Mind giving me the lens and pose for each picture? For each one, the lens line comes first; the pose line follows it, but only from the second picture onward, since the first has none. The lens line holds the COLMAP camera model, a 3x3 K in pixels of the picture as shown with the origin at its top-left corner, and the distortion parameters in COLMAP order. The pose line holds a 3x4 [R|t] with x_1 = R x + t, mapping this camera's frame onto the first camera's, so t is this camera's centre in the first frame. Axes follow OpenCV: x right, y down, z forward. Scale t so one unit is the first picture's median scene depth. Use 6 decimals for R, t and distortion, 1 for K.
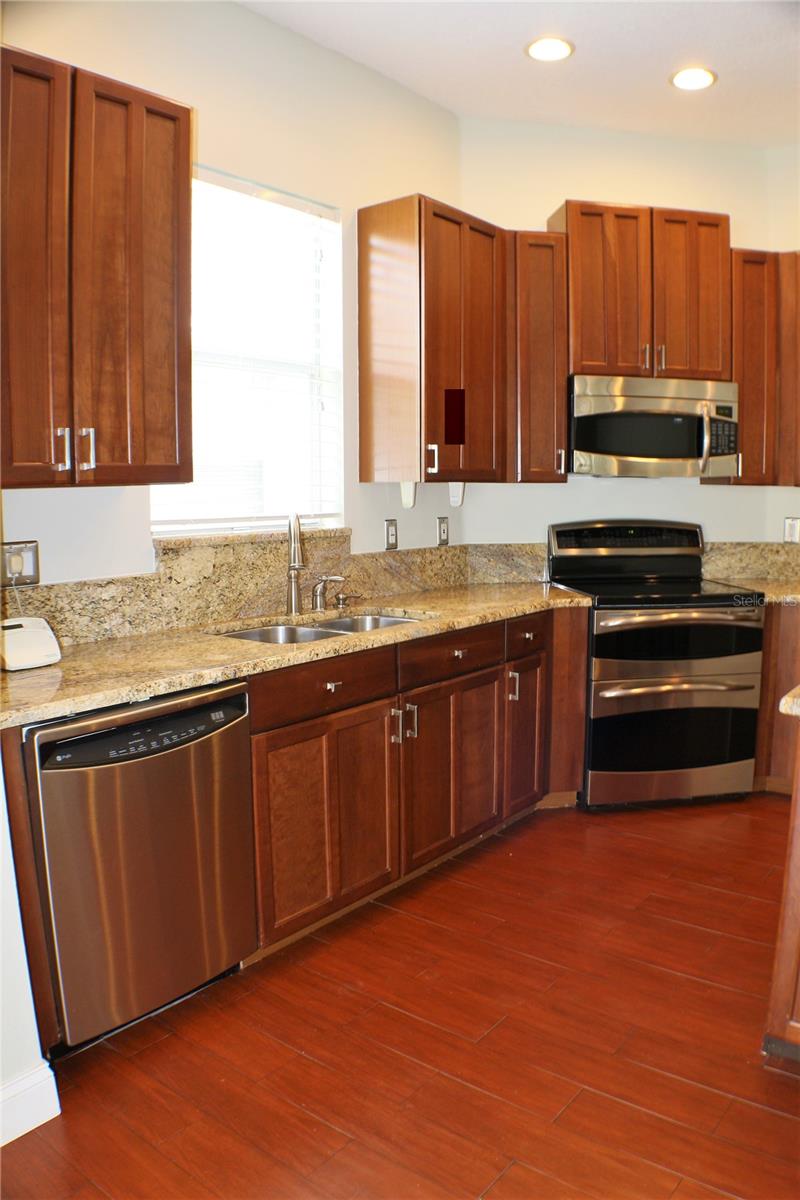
lens RADIAL K [[896.5, 0, 421.2], [0, 896.5, 608.2], [0, 0, 1]] dist [-0.216674, 0.073739]
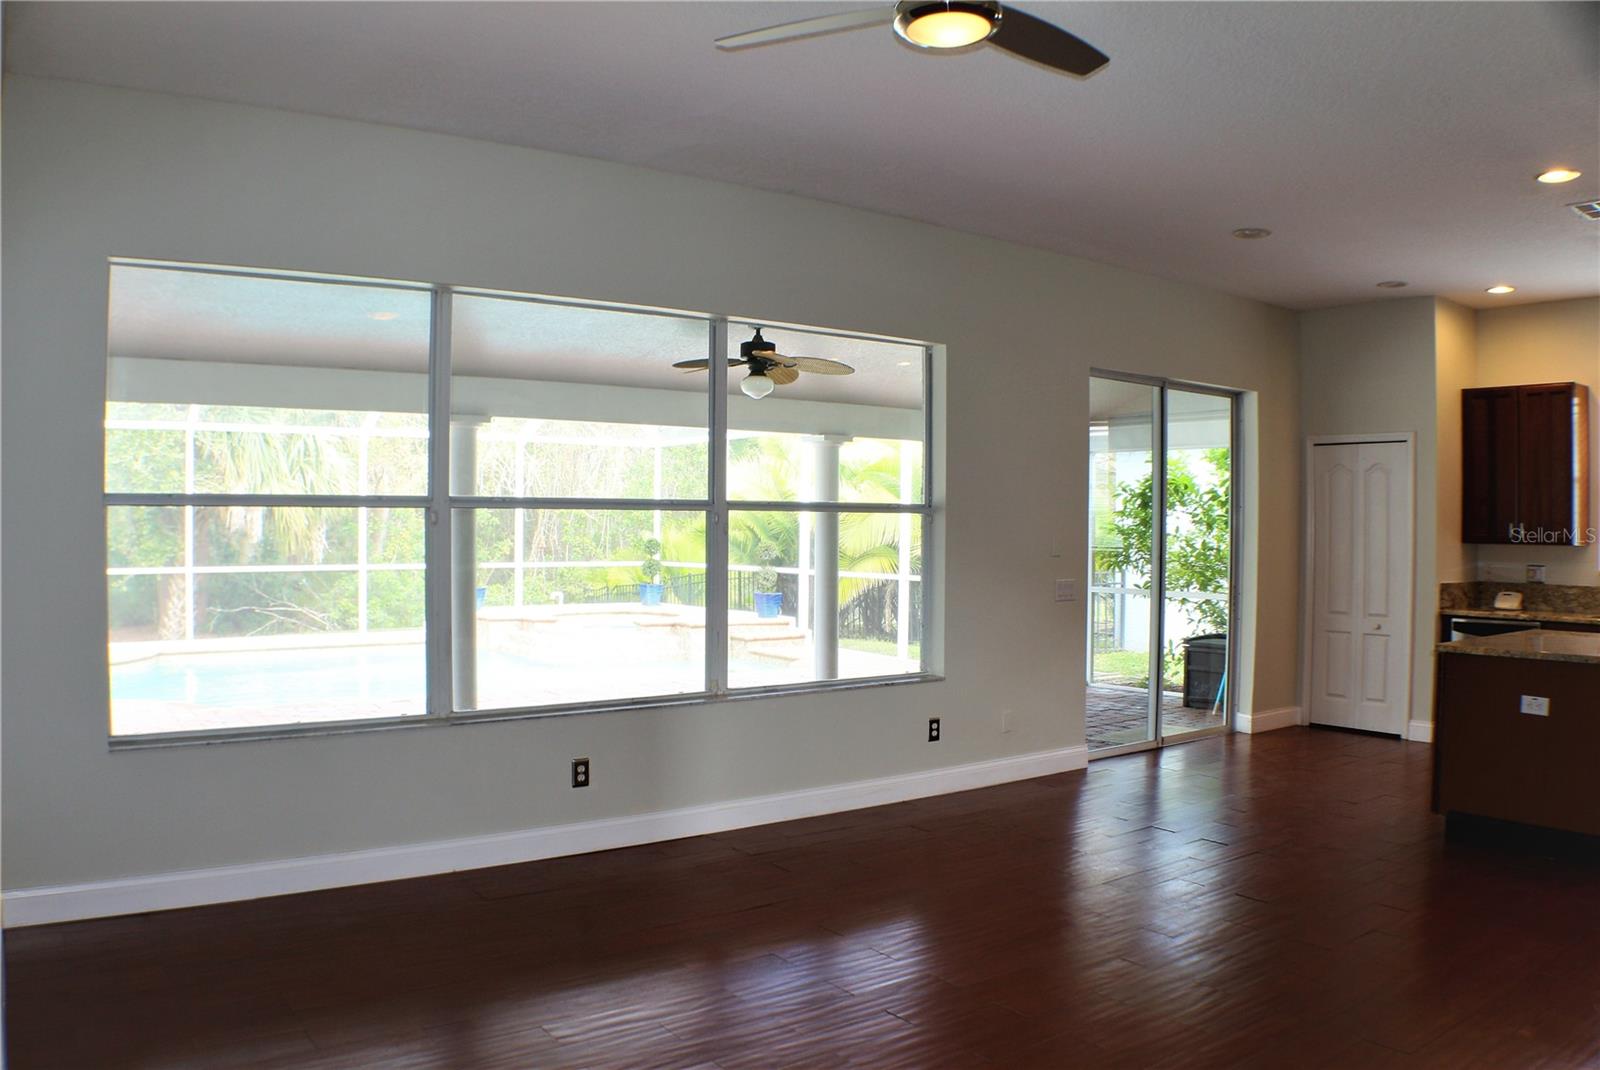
lens RADIAL K [[1195.4, 0, 789.5], [0, 1195.4, 544.0], [0, 0, 1]] dist [-0.216674, 0.073739]
pose [[-0.294037, 0.015938, -0.955661, 2.219242], [-0.144346, 0.987653, 0.060883, -0.013013], [0.944831, 0.155848, -0.288106, -0.107201]]
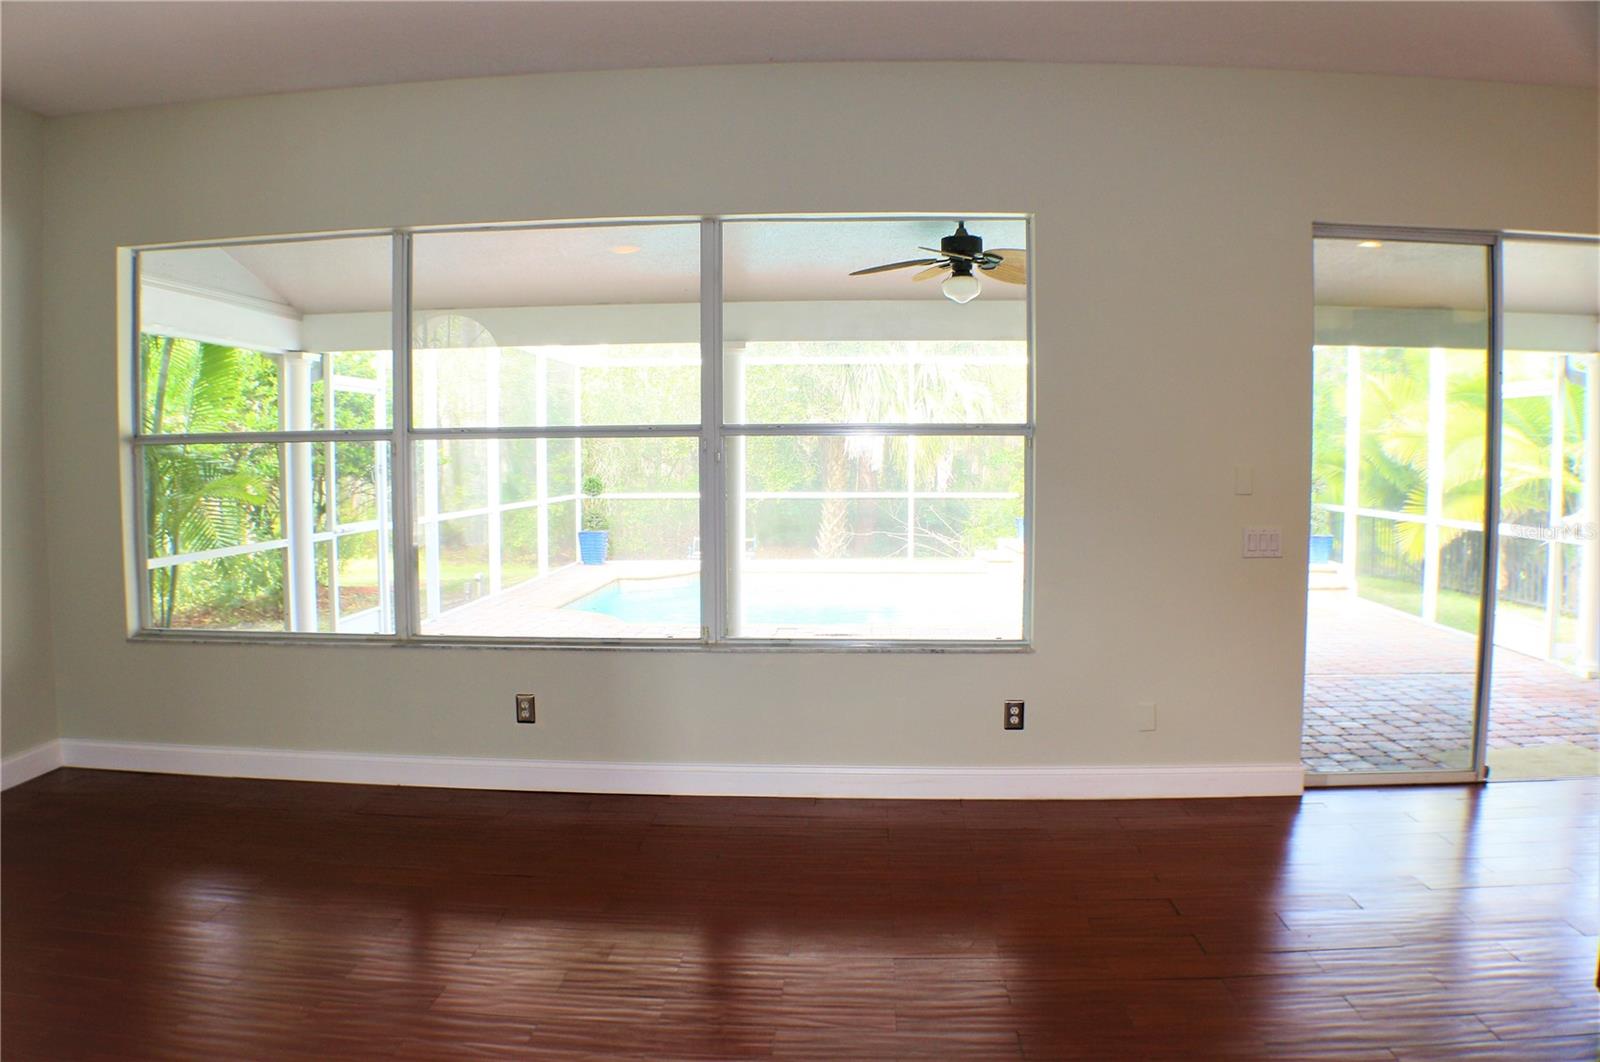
lens RADIAL K [[1195.4, 0, 789.5], [0, 1195.4, 540.0], [0, 0, 1]] dist [-0.216674, 0.073739]
pose [[-0.828122, 0.046407, -0.558623, 1.417365], [-0.077130, 0.977654, 0.195558, -0.111265], [0.555216, 0.205033, -0.806038, 0.564668]]
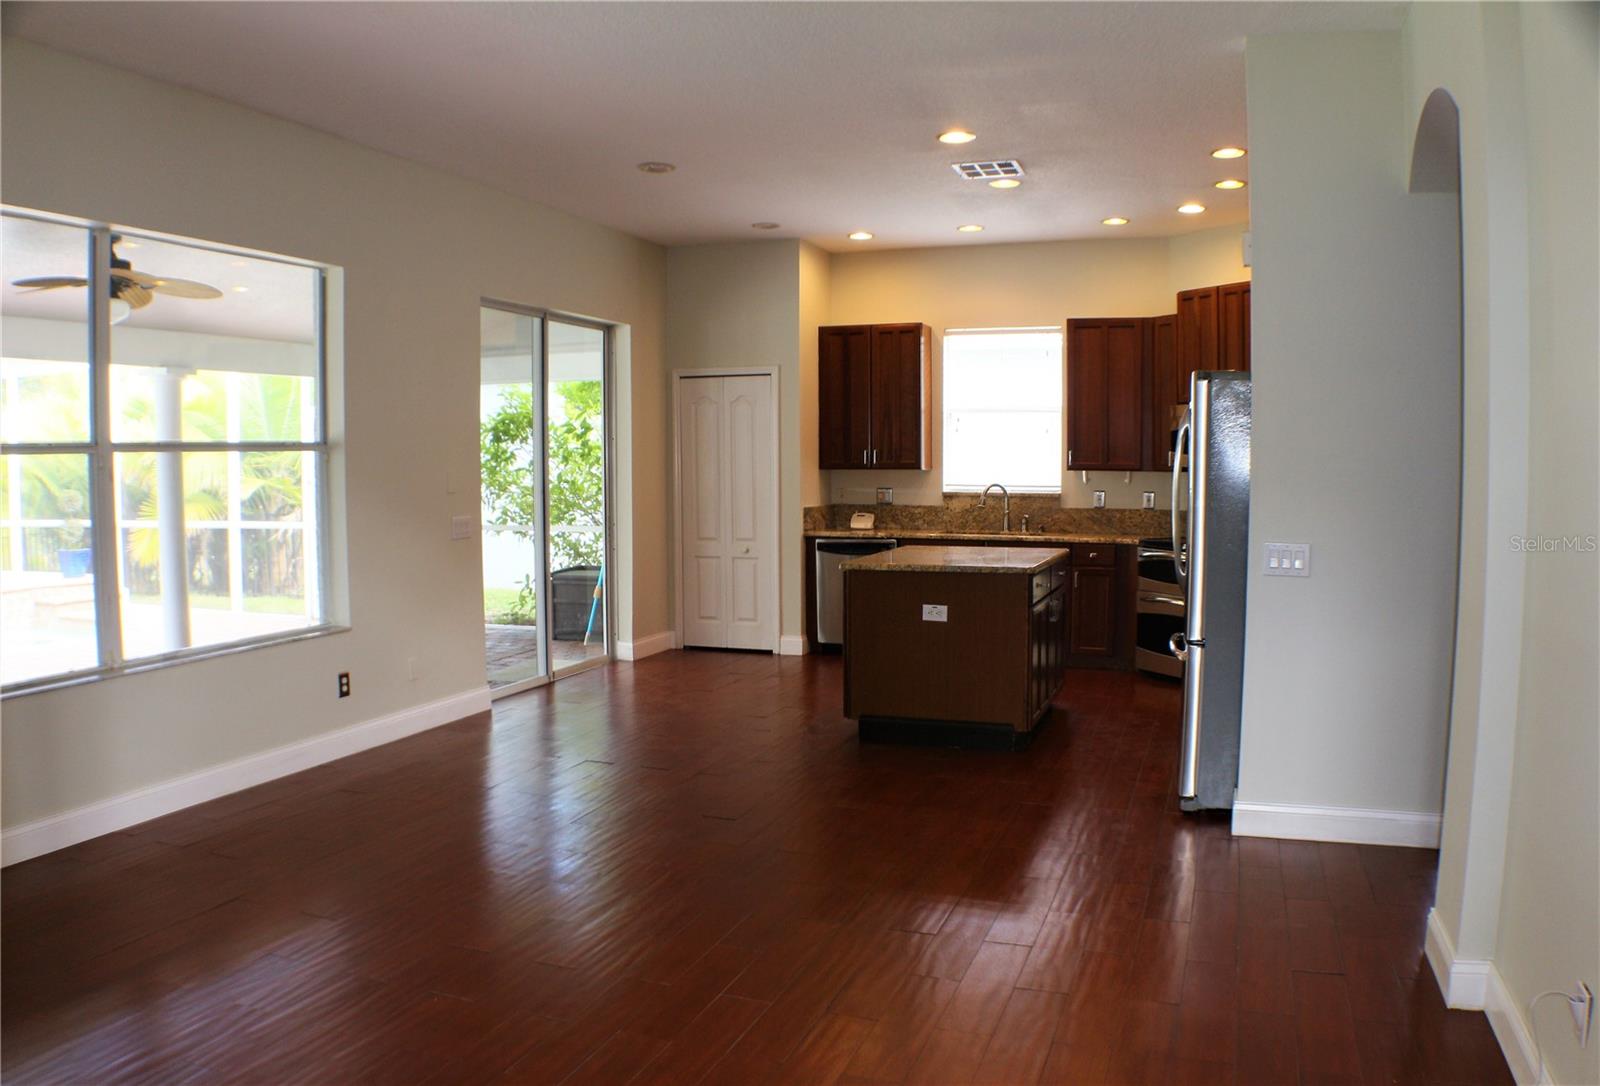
lens RADIAL K [[1211.5, 0, 804.1], [0, 1211.5, 554.7], [0, 0, 1]] dist [-0.179329, 0.006307]
pose [[0.298600, 0.075496, -0.951388, 2.194410], [-0.130998, 0.990673, 0.037499, 0.015253], [0.945345, 0.113433, 0.305705, -0.290947]]
